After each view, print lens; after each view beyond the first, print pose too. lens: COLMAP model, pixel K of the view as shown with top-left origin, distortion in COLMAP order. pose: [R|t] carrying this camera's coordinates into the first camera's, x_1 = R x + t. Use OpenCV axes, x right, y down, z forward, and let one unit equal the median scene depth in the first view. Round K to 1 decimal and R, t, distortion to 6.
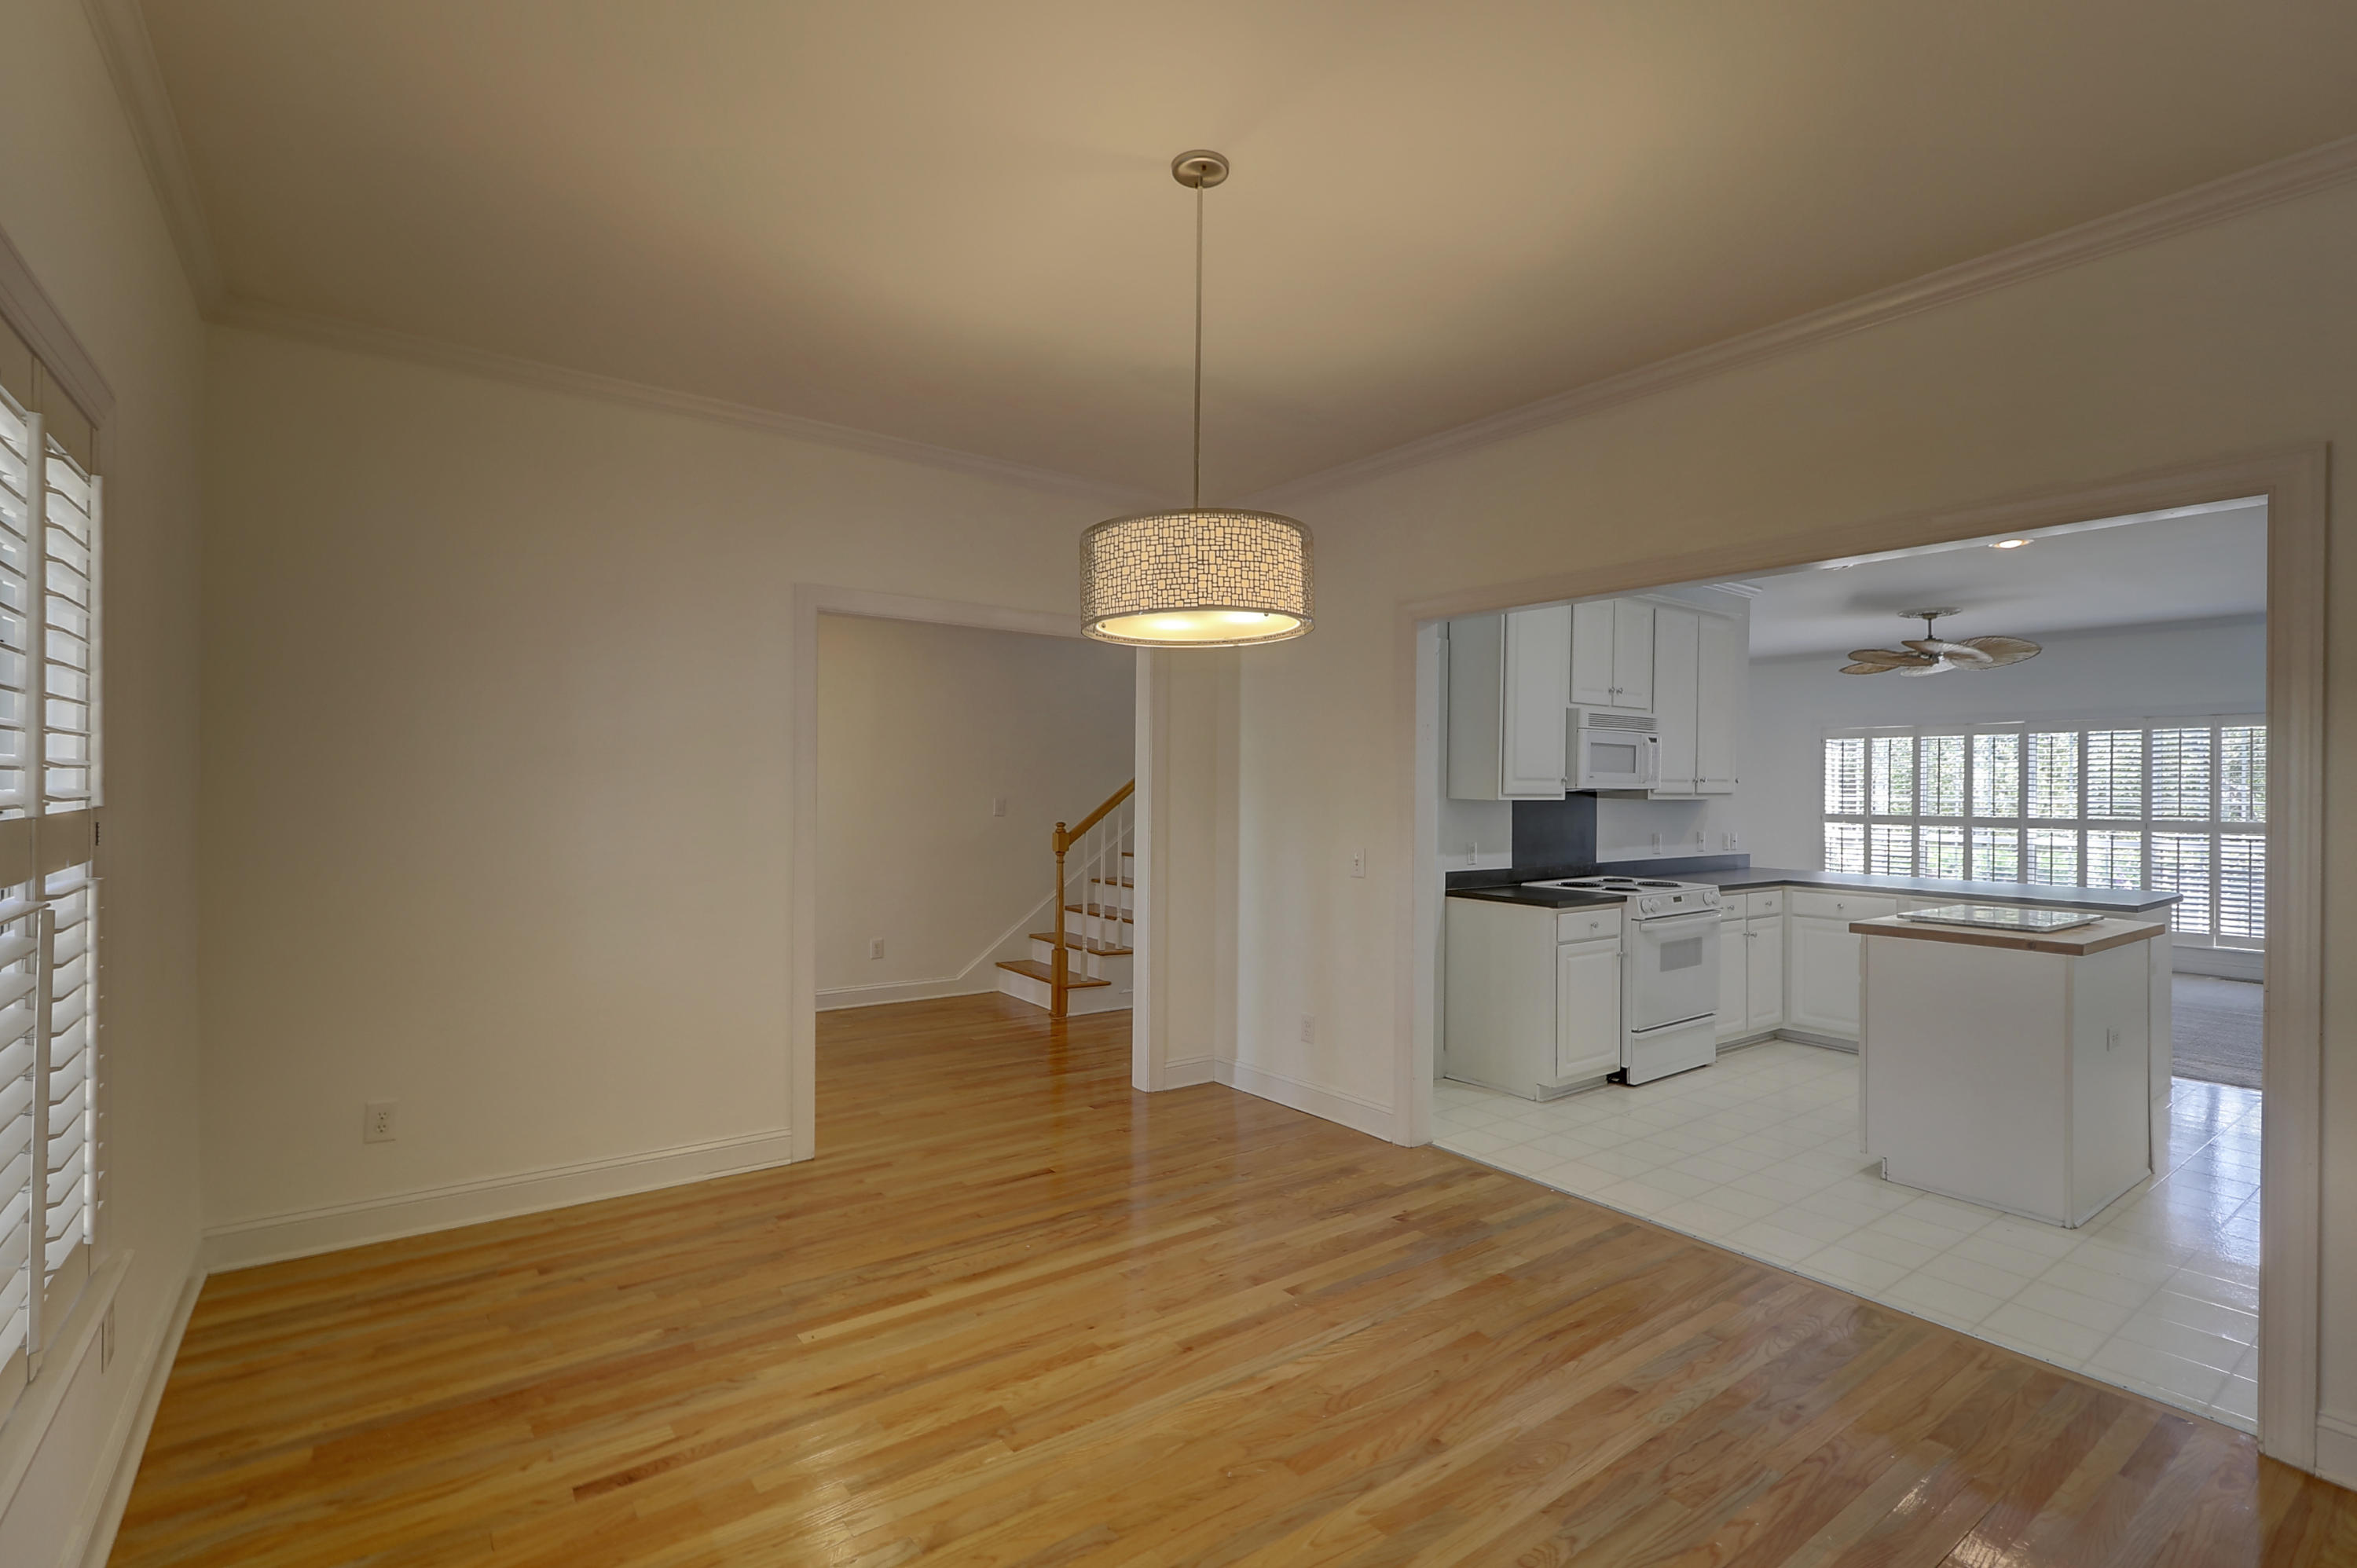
lens RADIAL K [[1084.7, 0, 1175.4], [0, 1084.7, 786.3], [0, 0, 1]] dist [0.001658, -0.001575]
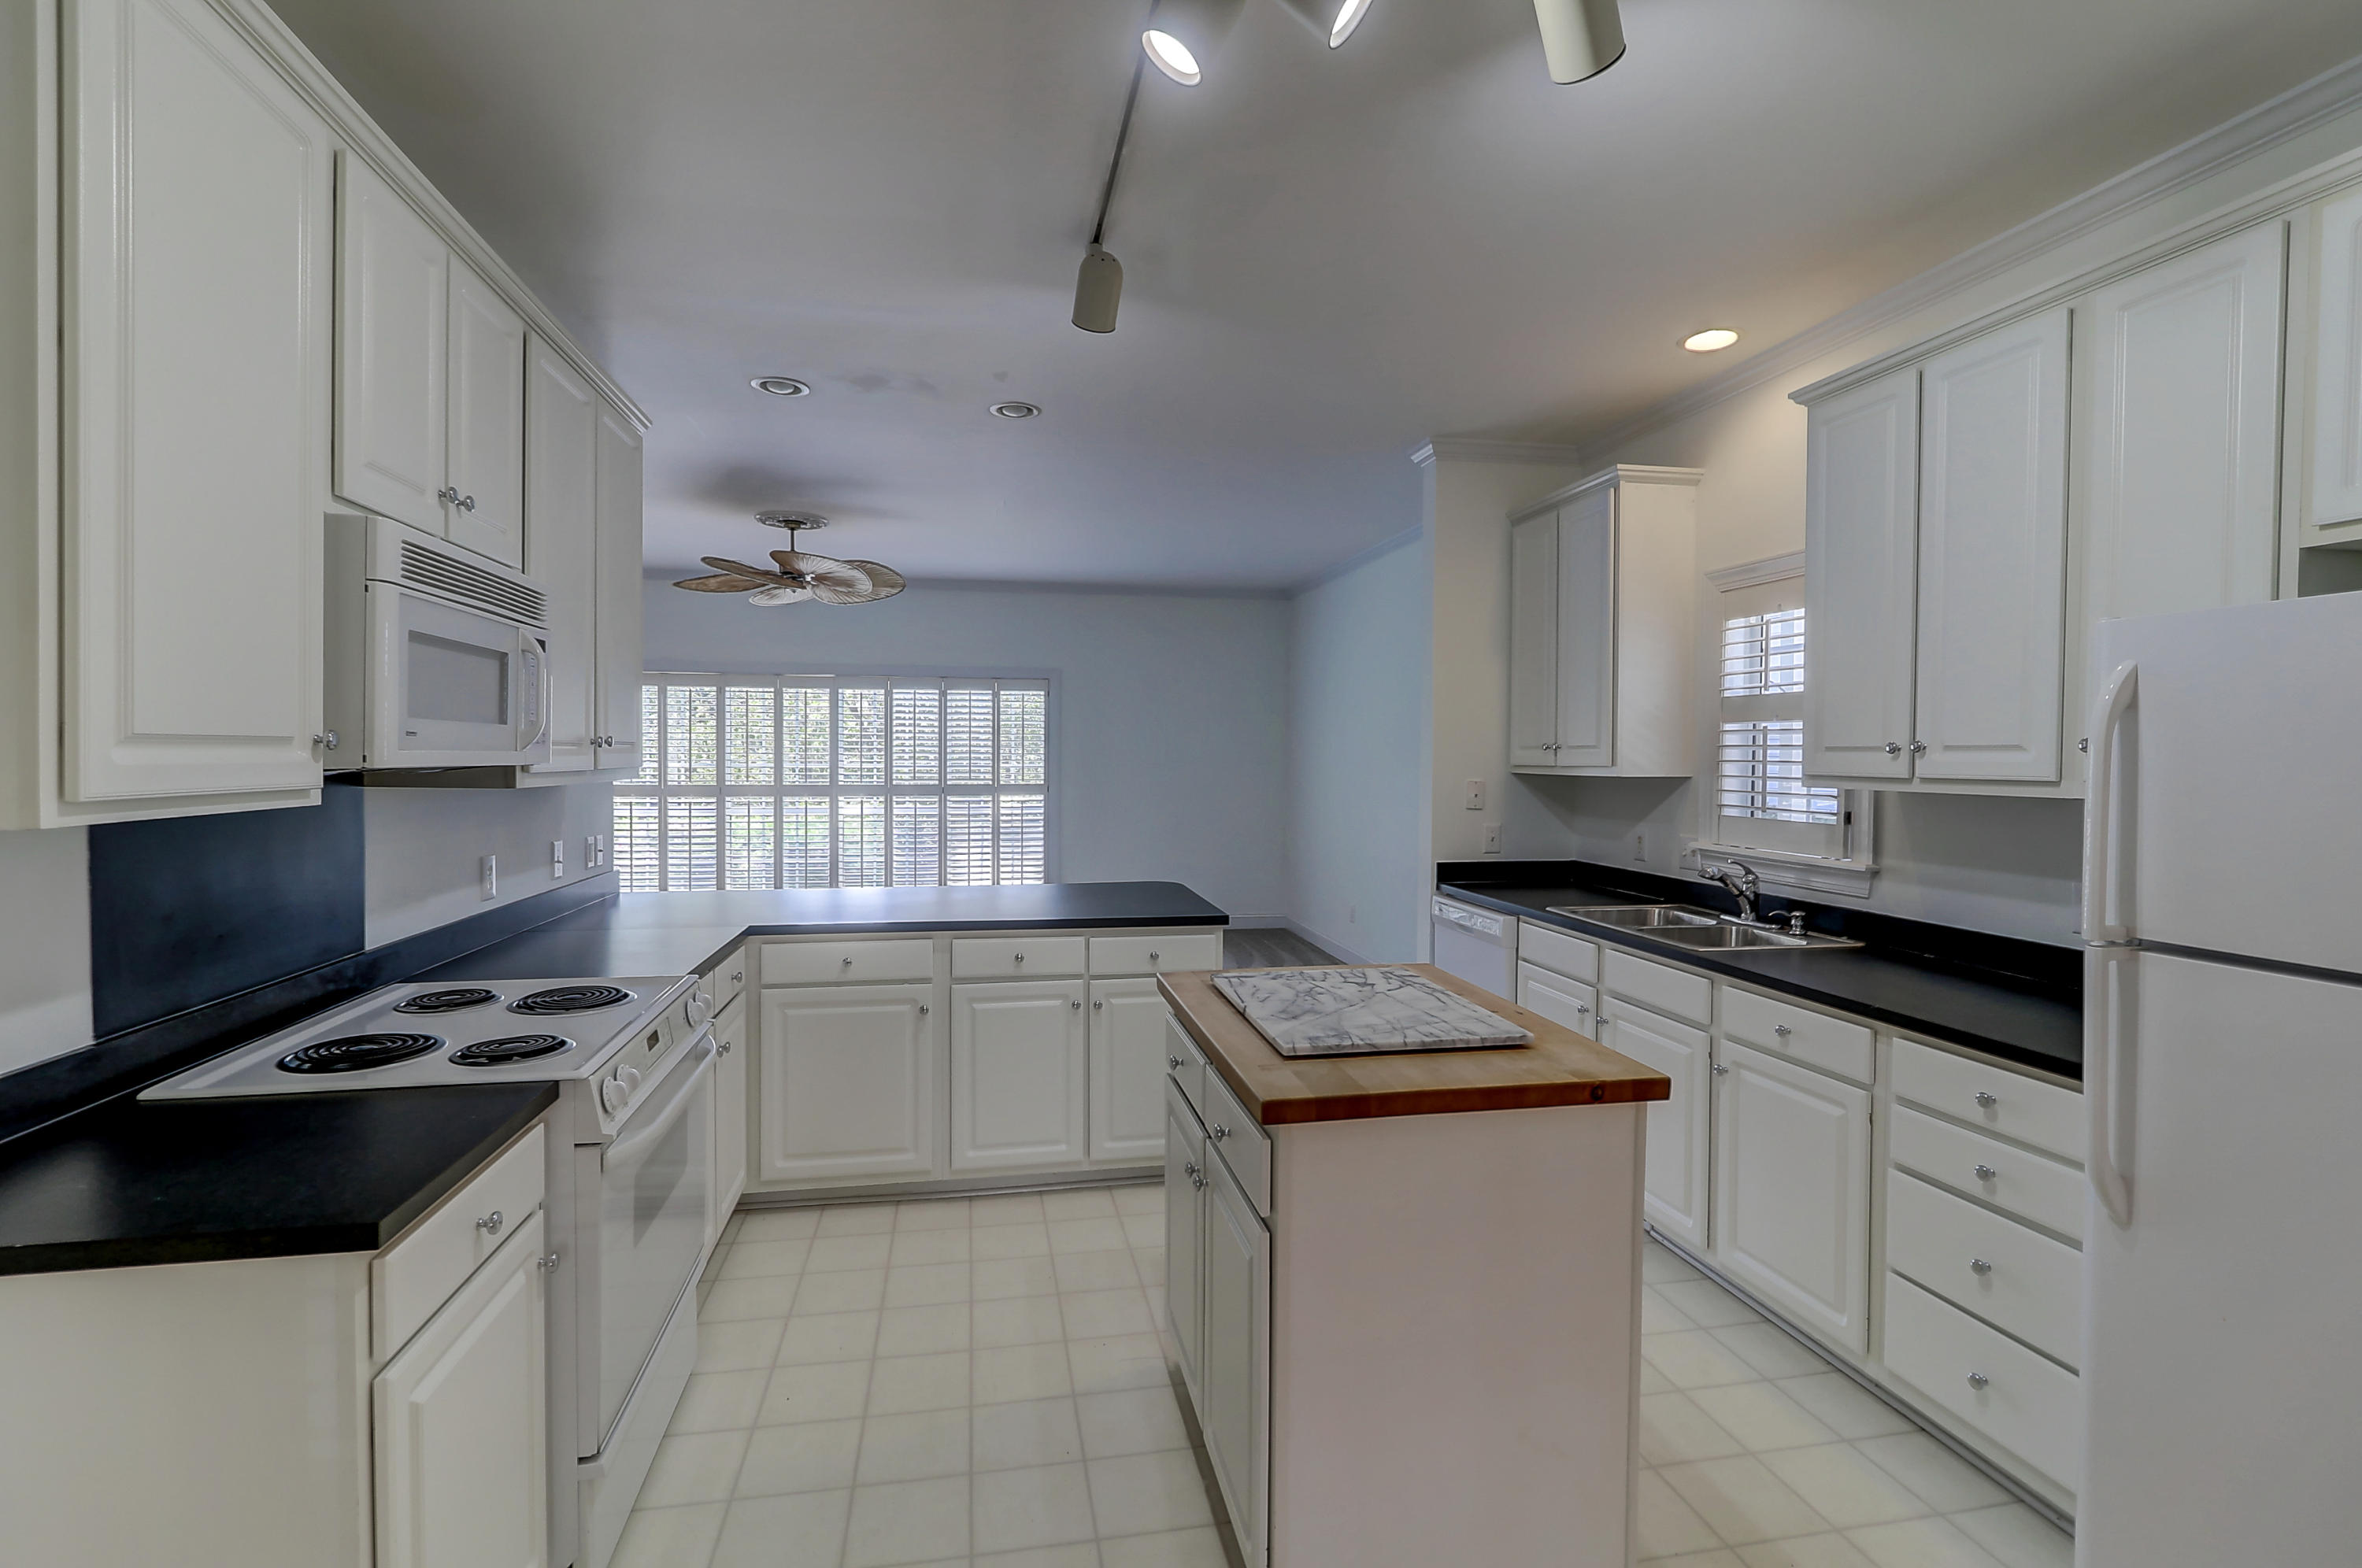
lens RADIAL K [[1086.9, 0, 1171.1], [0, 1086.9, 766.8], [0, 0, 1]] dist [0.001658, -0.001575]
pose [[0.435059, -0.019223, 0.900197, 0.128804], [0.002523, 0.999794, 0.020131, -0.002845], [-0.900398, -0.006487, 0.435018, 0.451610]]
